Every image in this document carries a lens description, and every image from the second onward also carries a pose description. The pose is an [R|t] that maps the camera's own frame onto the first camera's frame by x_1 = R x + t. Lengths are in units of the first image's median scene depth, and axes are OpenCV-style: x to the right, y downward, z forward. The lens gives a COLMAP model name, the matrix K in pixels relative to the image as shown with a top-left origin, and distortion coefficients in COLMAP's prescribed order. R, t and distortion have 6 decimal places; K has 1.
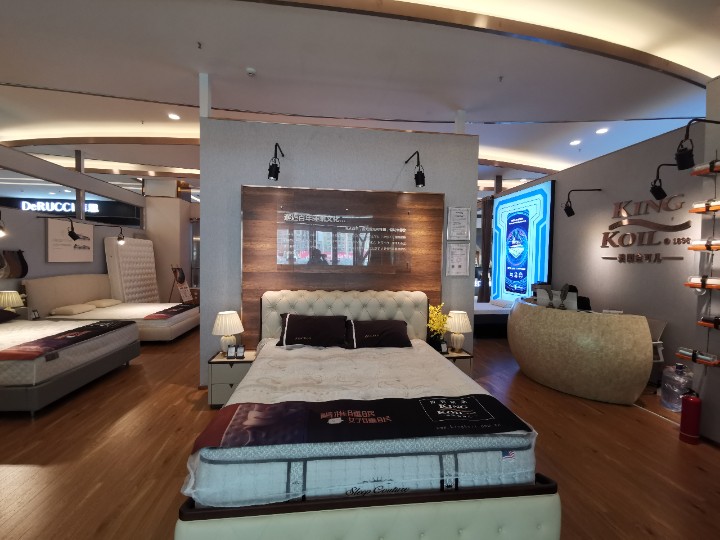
lens RADIAL K [[326.8, 0, 358.0], [0, 326.8, 271.4], [0, 0, 1]] dist [0.012081, 0.000180]
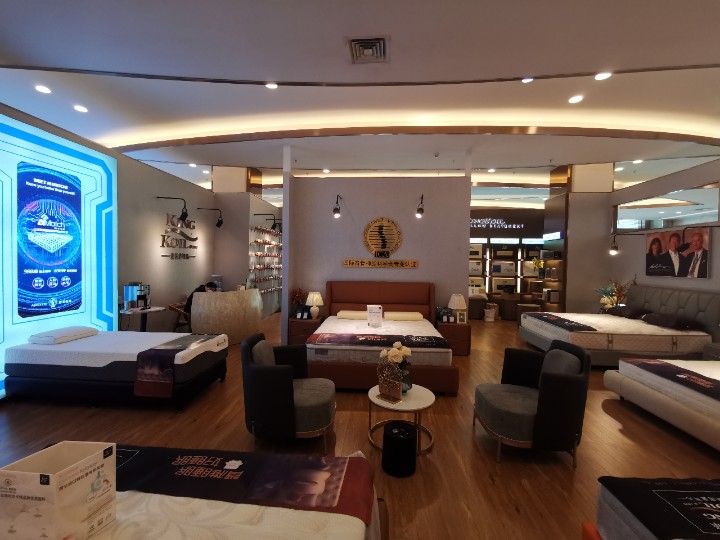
lens RADIAL K [[326.8, 0, 358.6], [0, 326.8, 269.4], [0, 0, 1]] dist [0.012081, 0.000180]
pose [[-0.980154, -0.038081, 0.194543, -0.221720], [-0.026012, 0.997597, 0.064223, -0.094079], [-0.196521, 0.057888, -0.978789, 2.232404]]
